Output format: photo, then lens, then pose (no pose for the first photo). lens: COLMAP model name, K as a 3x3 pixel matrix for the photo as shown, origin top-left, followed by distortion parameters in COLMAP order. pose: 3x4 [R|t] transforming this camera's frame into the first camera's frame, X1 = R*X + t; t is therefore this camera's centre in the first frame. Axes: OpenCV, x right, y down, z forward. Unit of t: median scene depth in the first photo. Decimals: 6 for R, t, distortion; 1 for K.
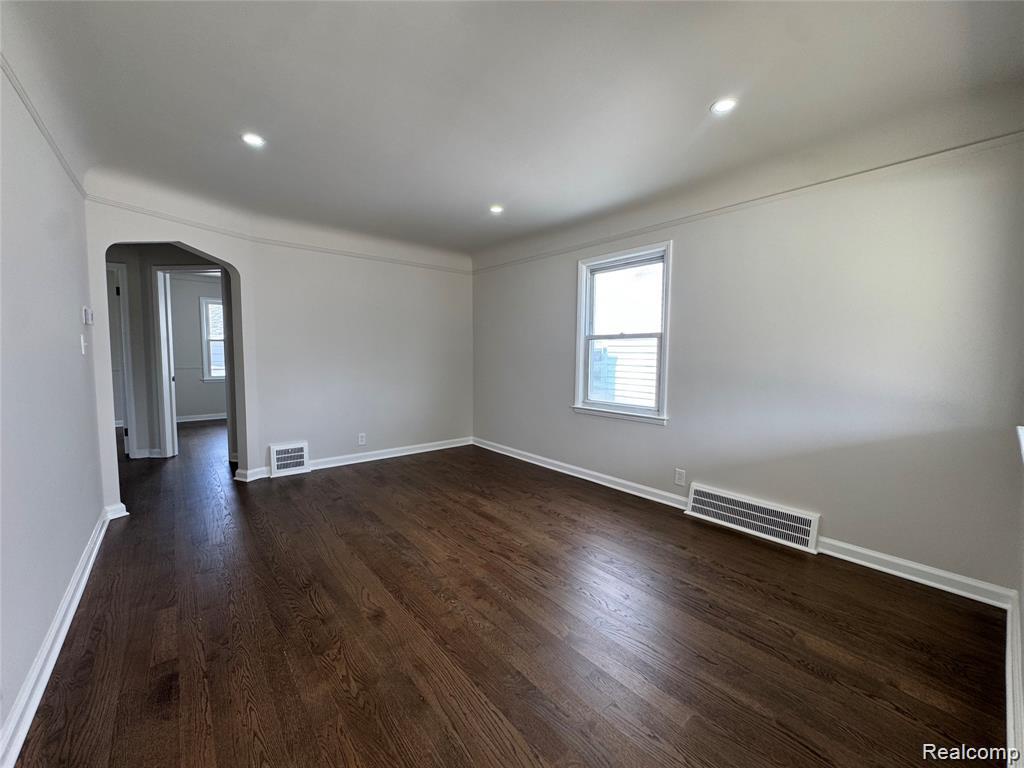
lens RADIAL K [[410.6, 0, 511.1], [0, 410.6, 381.0], [0, 0, 1]] dist [-0.007179, 0.000385]
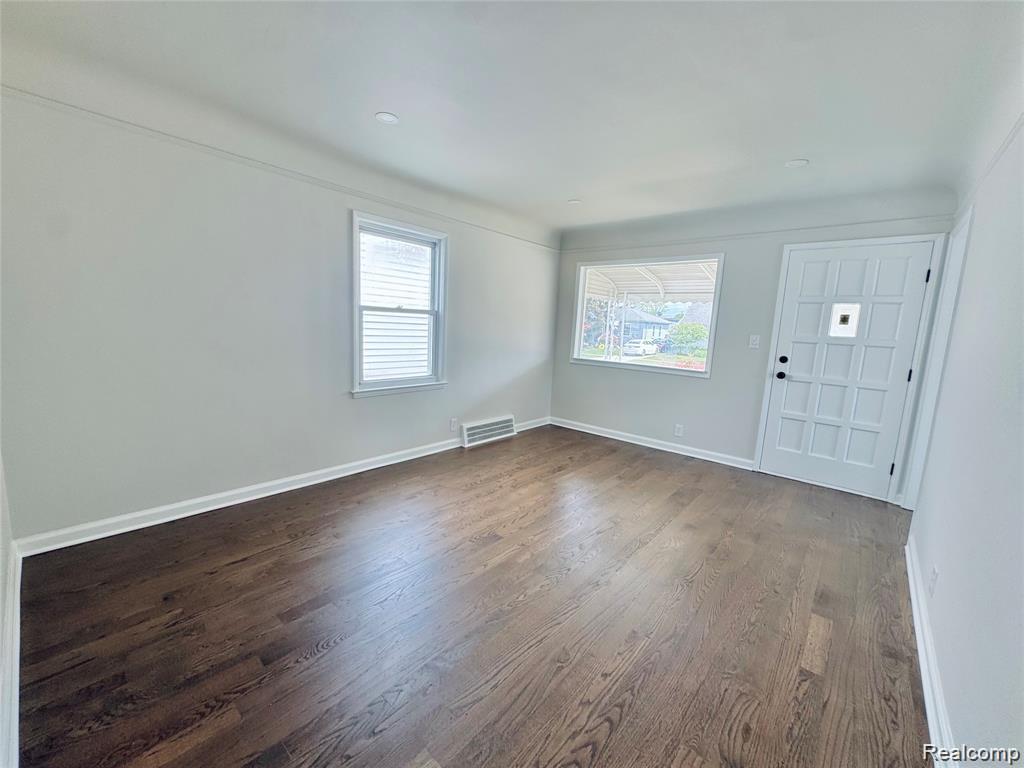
lens RADIAL K [[410.6, 0, 518.2], [0, 410.6, 381.9], [0, 0, 1]] dist [-0.007179, 0.000385]
pose [[-0.157138, -0.143189, 0.977141, -1.050045], [0.031473, 0.988204, 0.149871, -0.105084], [-0.987075, 0.054304, -0.150778, 1.192444]]
